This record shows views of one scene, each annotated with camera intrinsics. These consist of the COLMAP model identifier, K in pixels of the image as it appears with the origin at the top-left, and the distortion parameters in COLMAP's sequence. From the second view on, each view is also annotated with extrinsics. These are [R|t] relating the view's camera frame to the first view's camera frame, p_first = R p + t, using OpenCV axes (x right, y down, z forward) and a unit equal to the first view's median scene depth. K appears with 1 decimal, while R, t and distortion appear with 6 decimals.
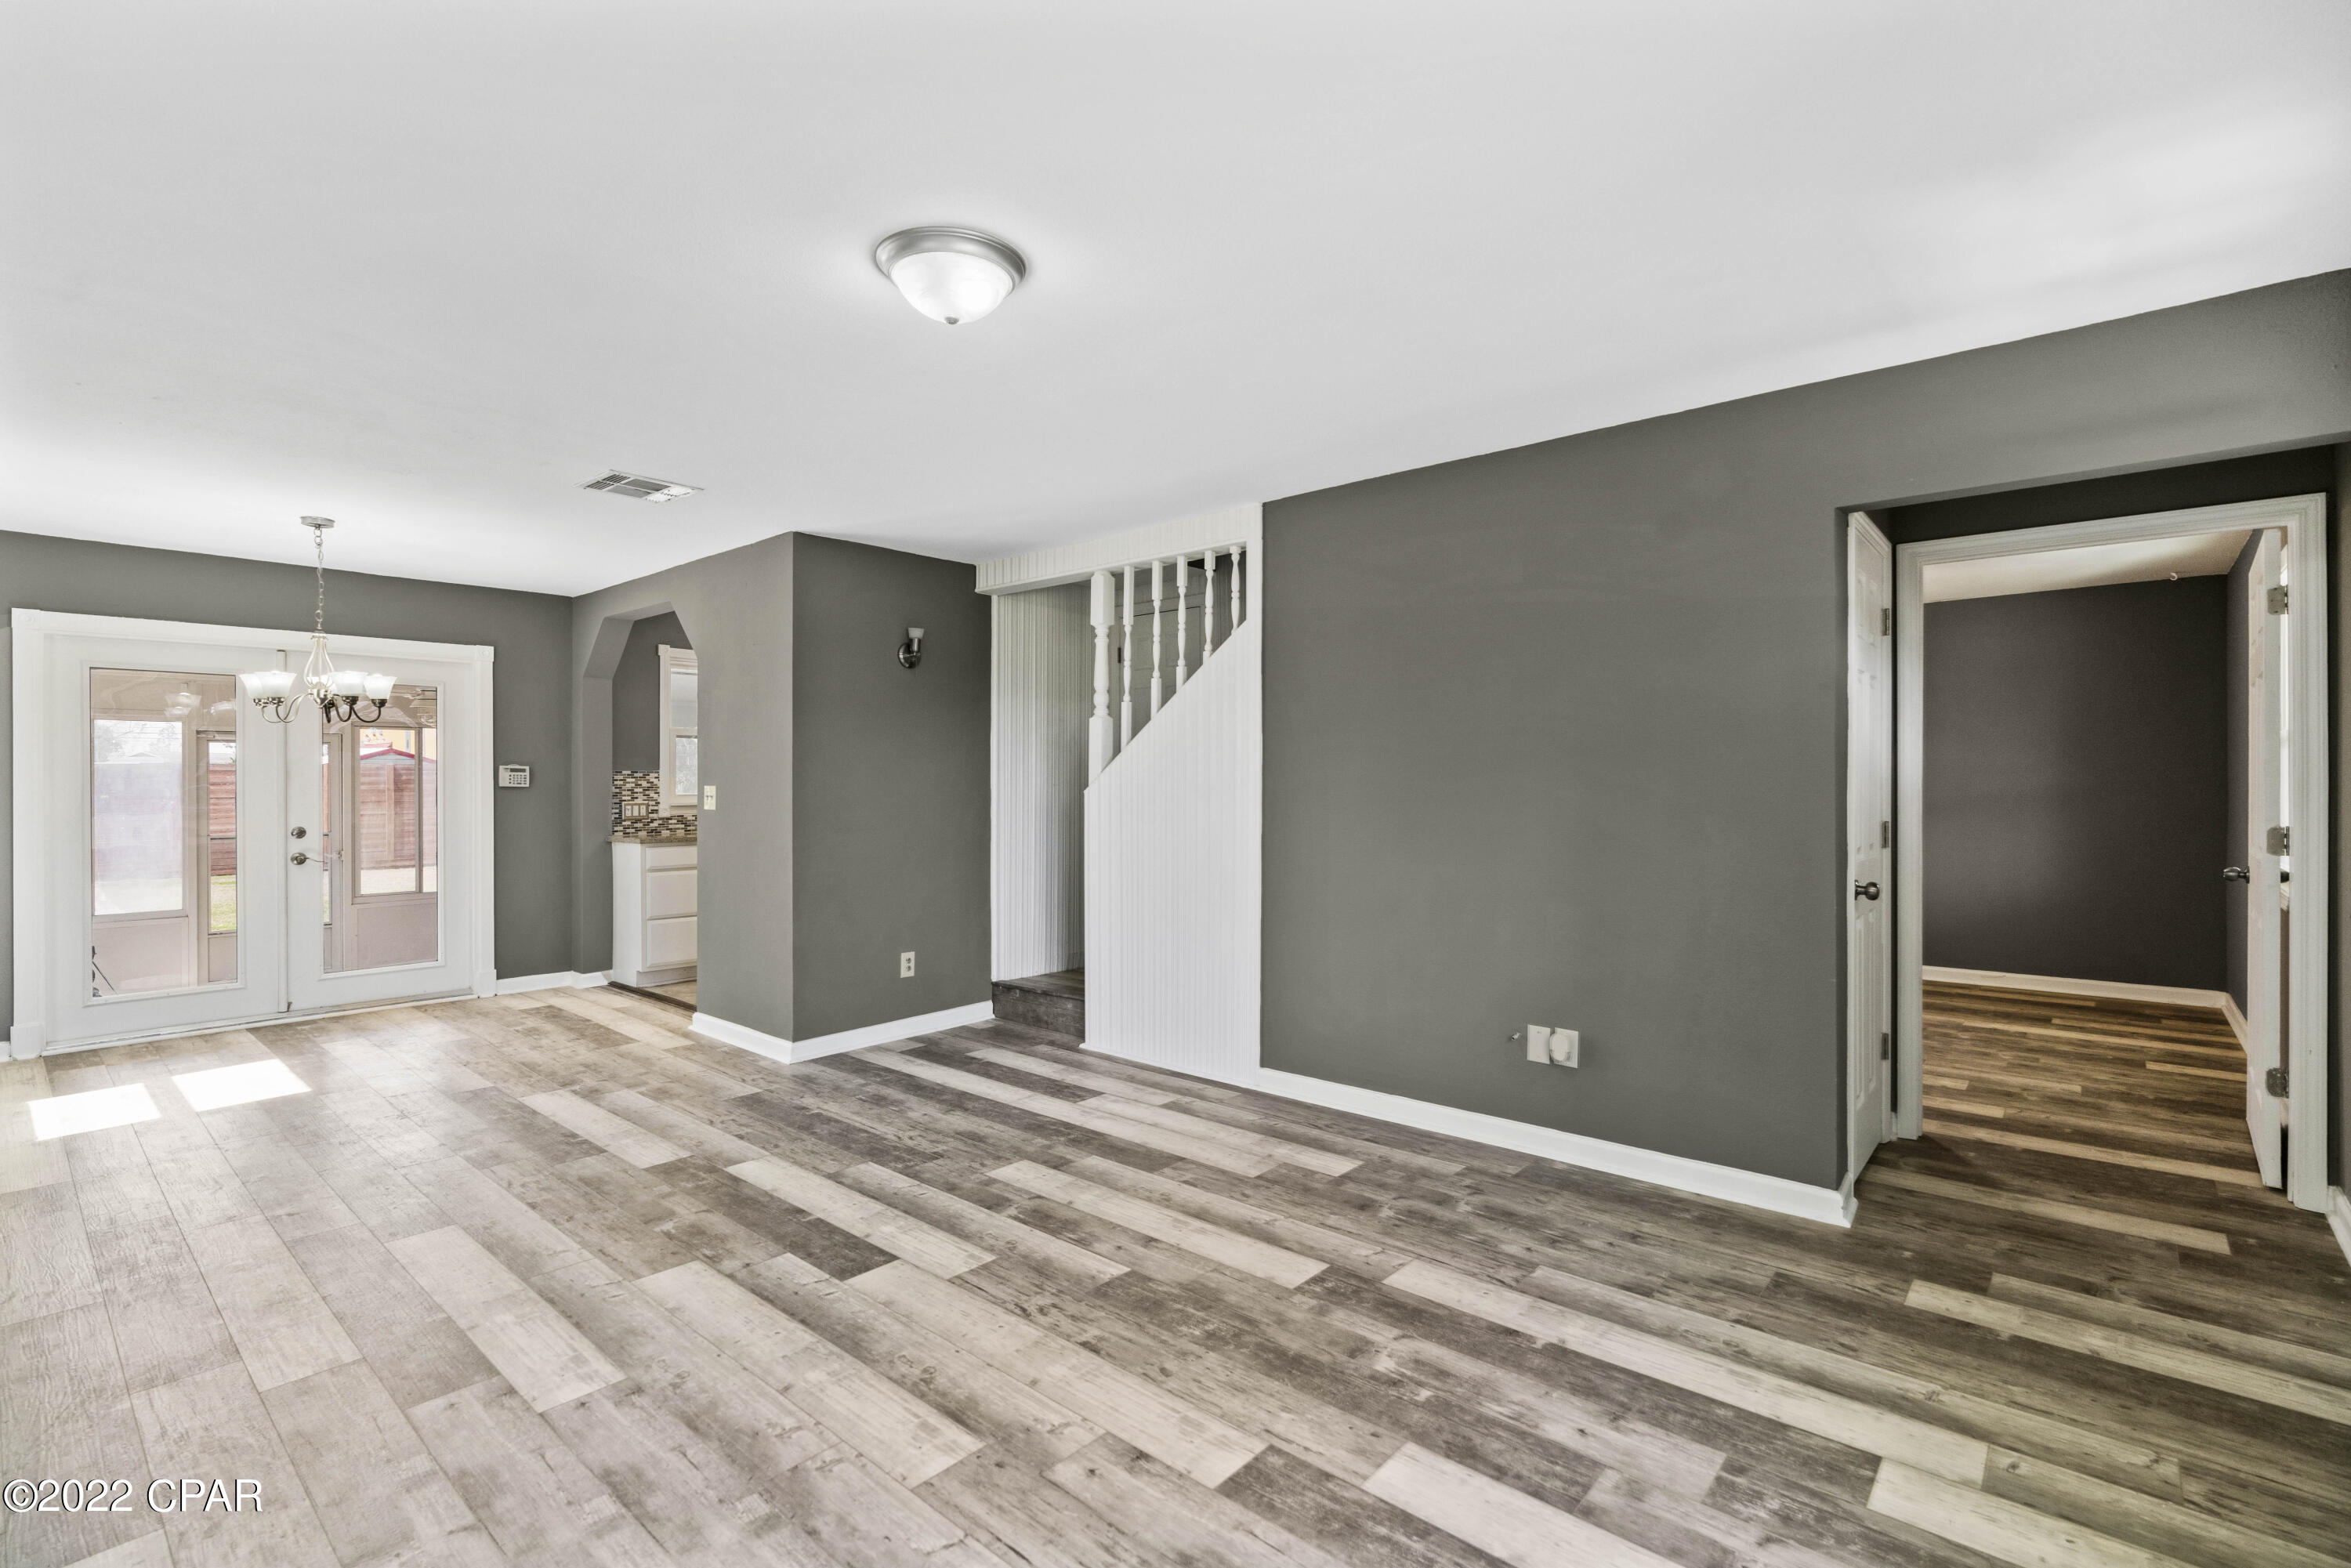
lens RADIAL K [[1070.3, 0, 1168.0], [0, 1070.3, 782.1], [0, 0, 1]] dist [-0.014101, 0.005122]
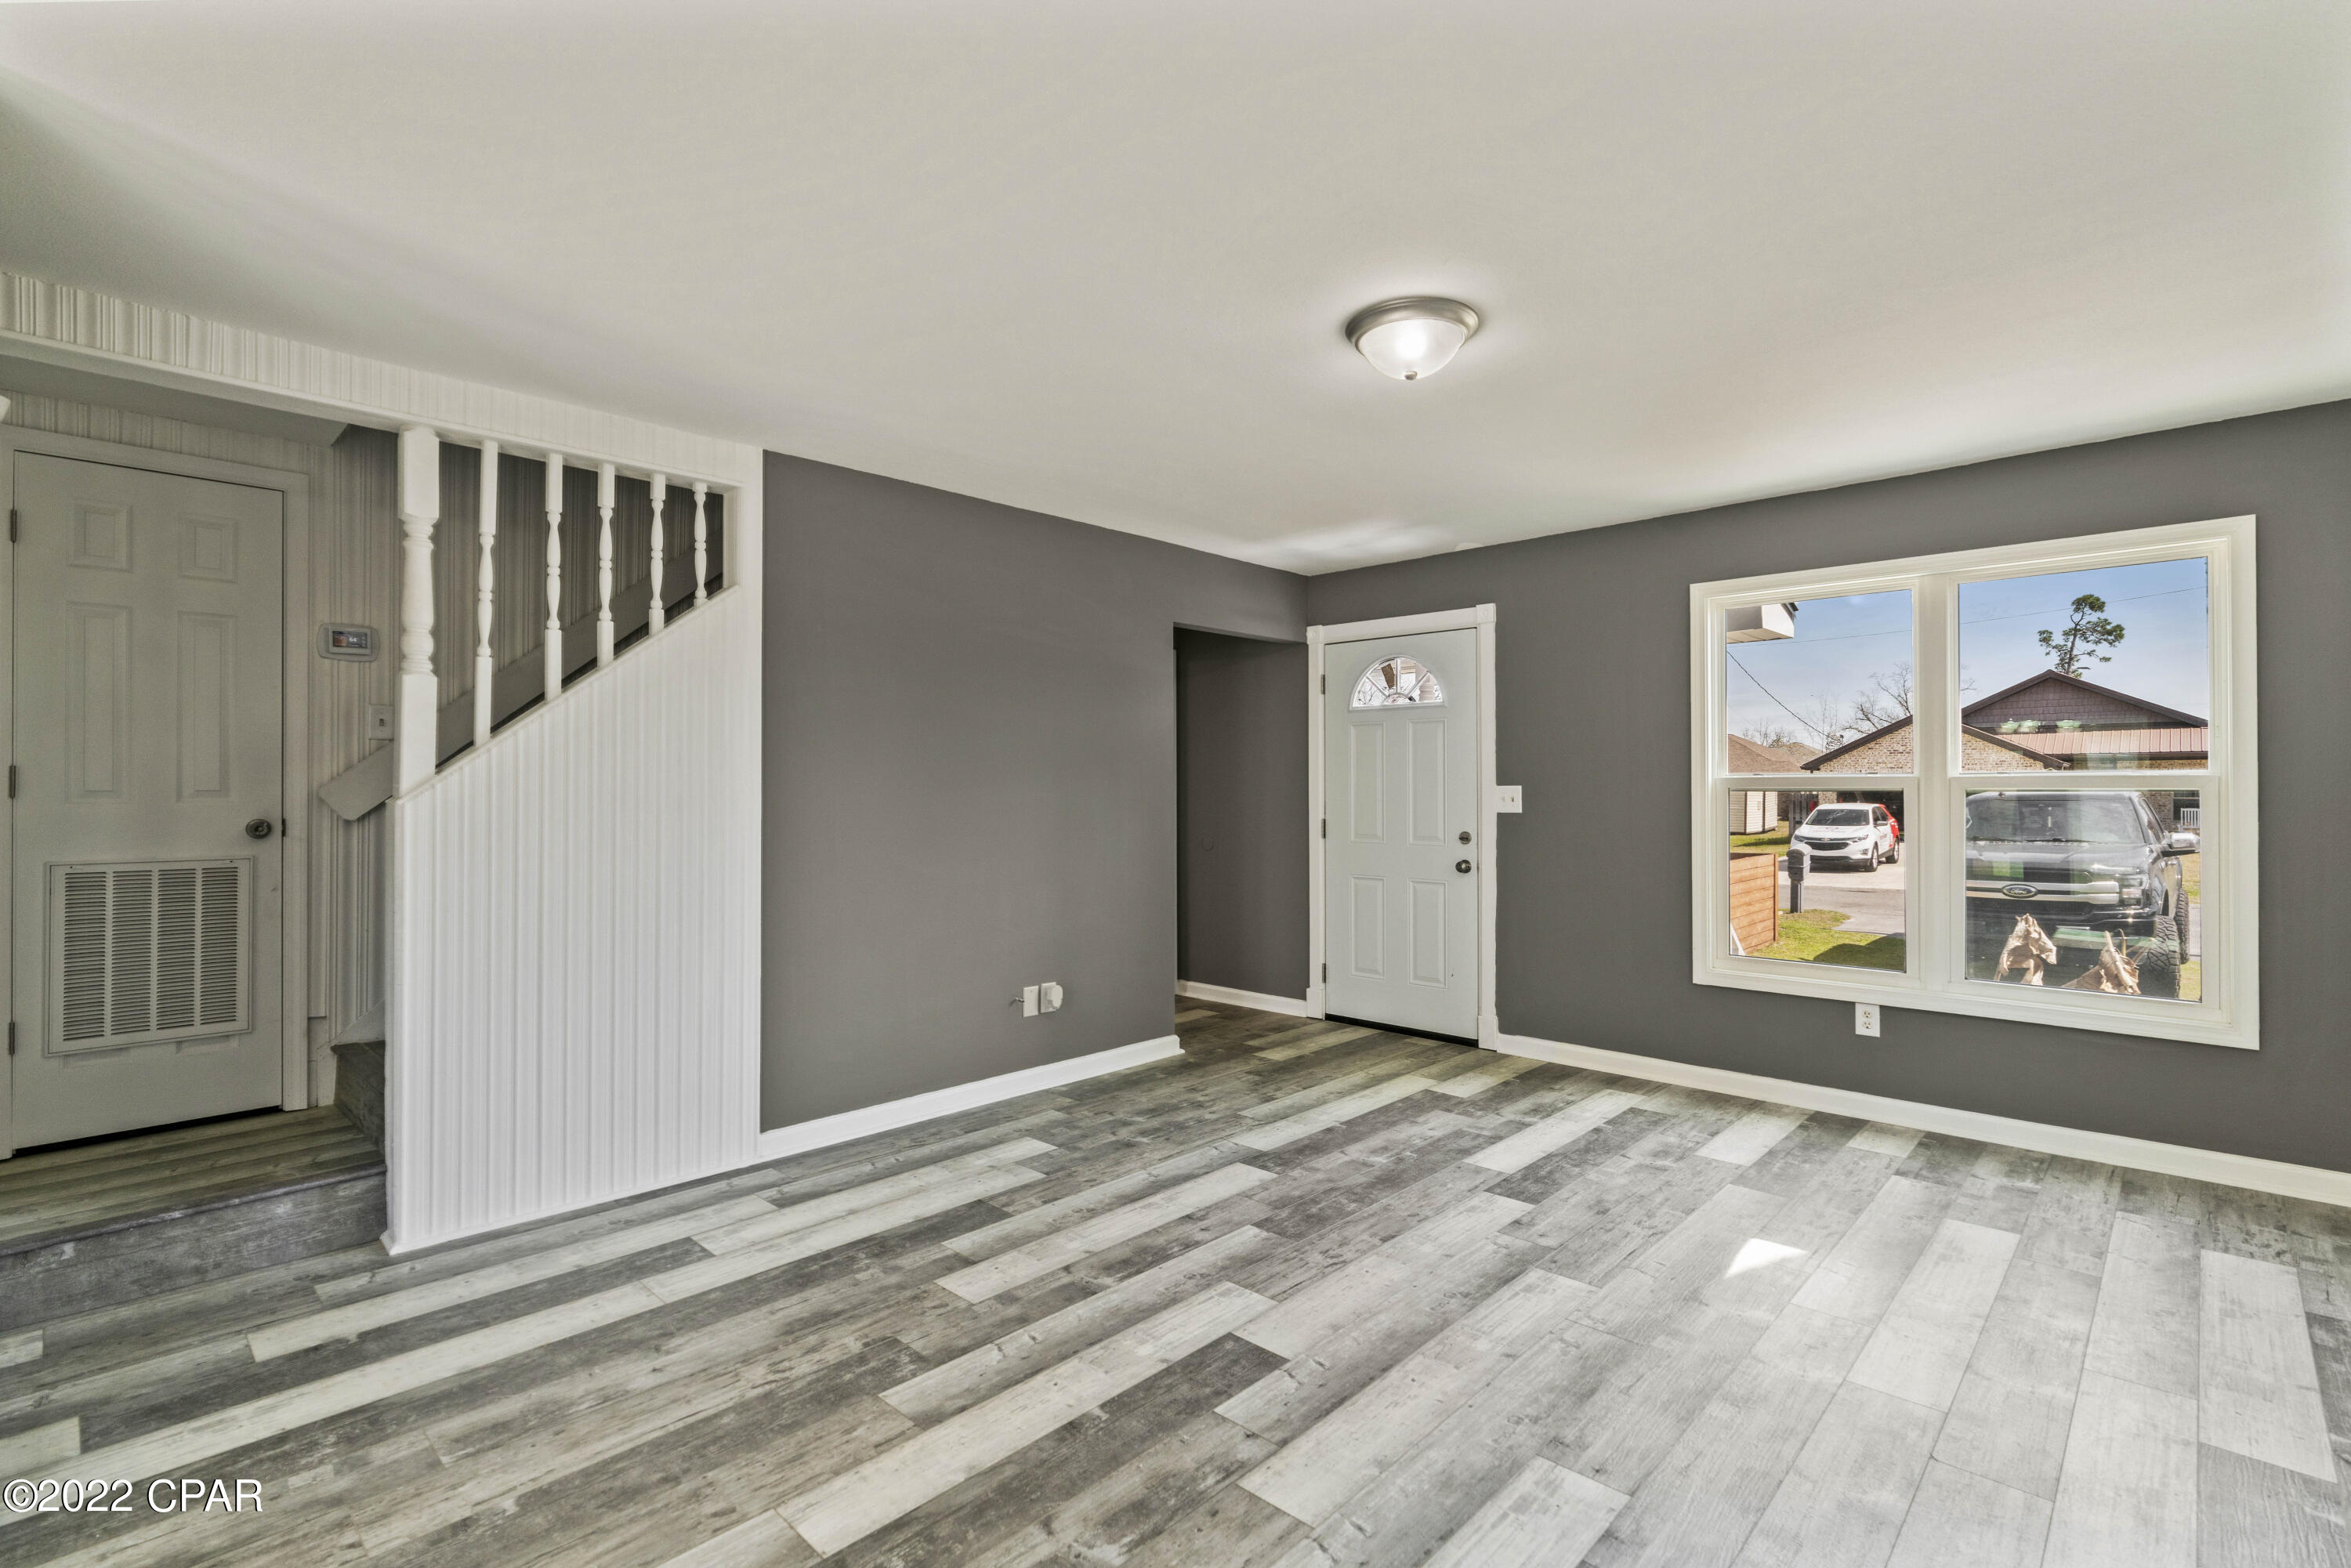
lens RADIAL K [[1070.3, 0, 1176.0], [0, 1070.3, 782.9], [0, 0, 1]] dist [-0.014101, 0.005122]
pose [[0.043950, 0.006578, 0.999012, -1.146440], [0.002083, 0.999976, -0.006676, 0.005675], [-0.999032, 0.002374, 0.043935, 1.026109]]
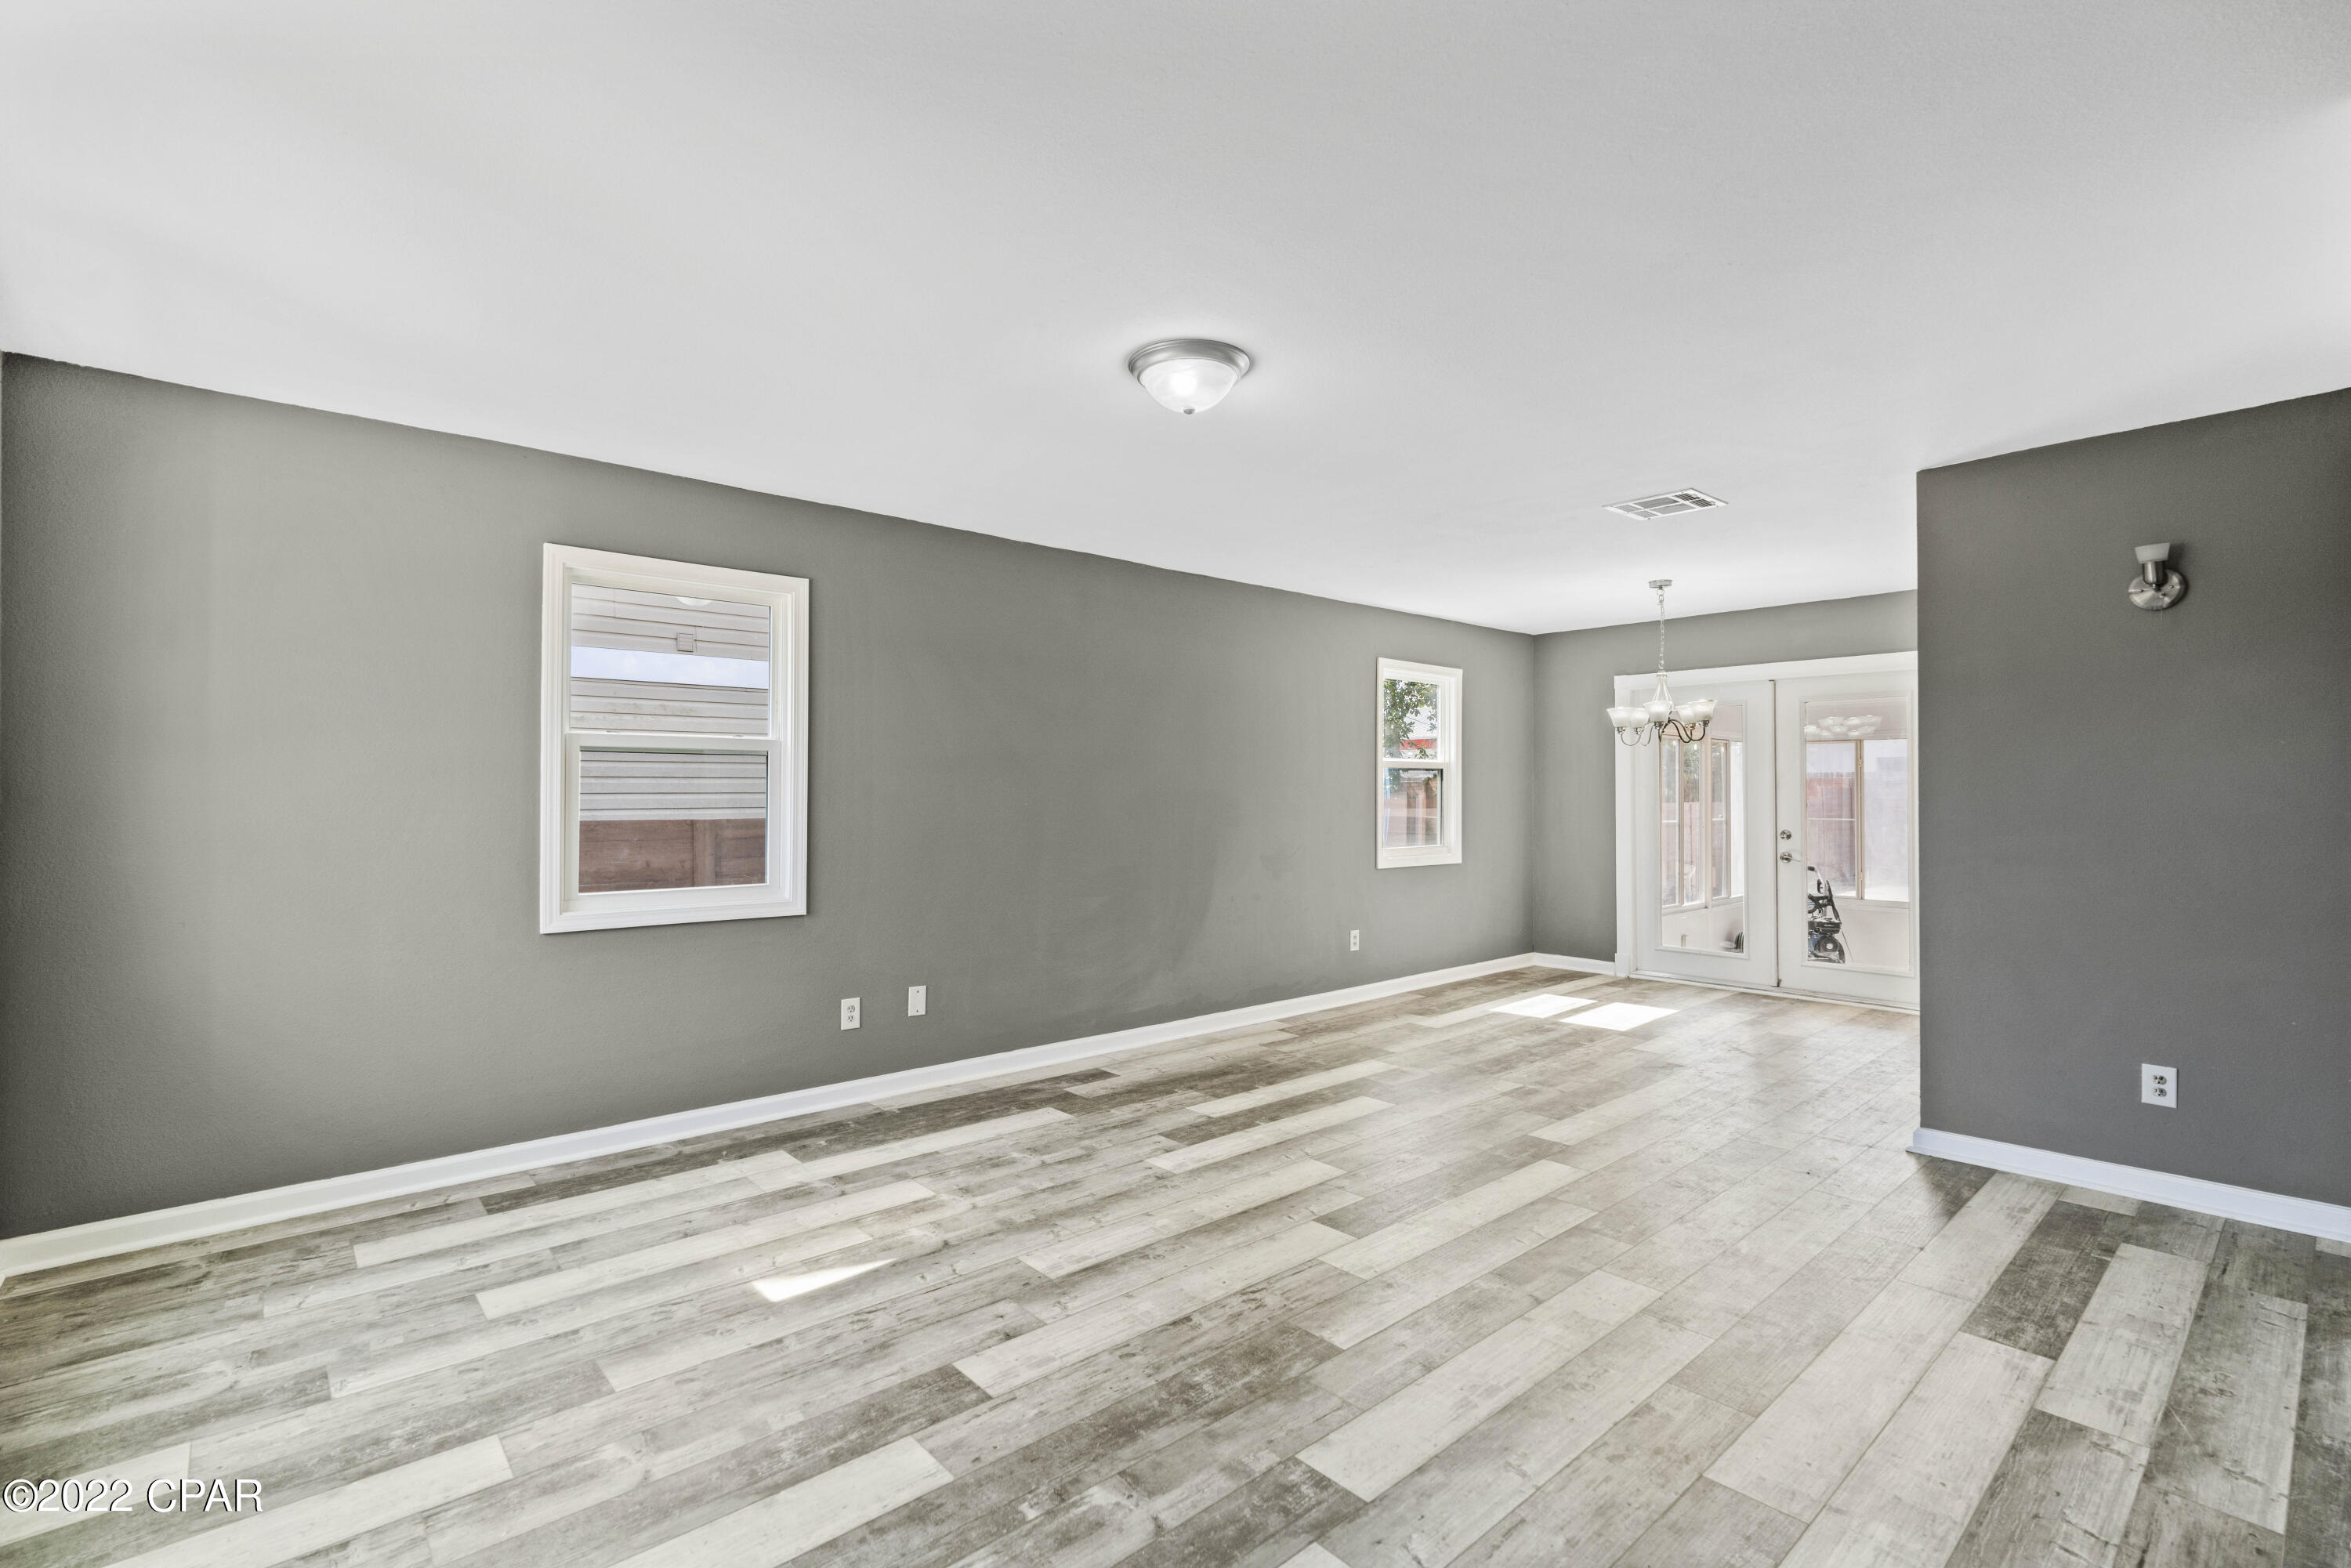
lens RADIAL K [[1070.3, 0, 1166.5], [0, 1070.3, 785.7], [0, 0, 1]] dist [-0.014101, 0.005122]
pose [[-0.132498, -0.004067, -0.991175, 0.852459], [-0.000875, 0.999992, -0.003986, -0.001731], [0.991183, 0.000339, -0.132500, 0.971100]]
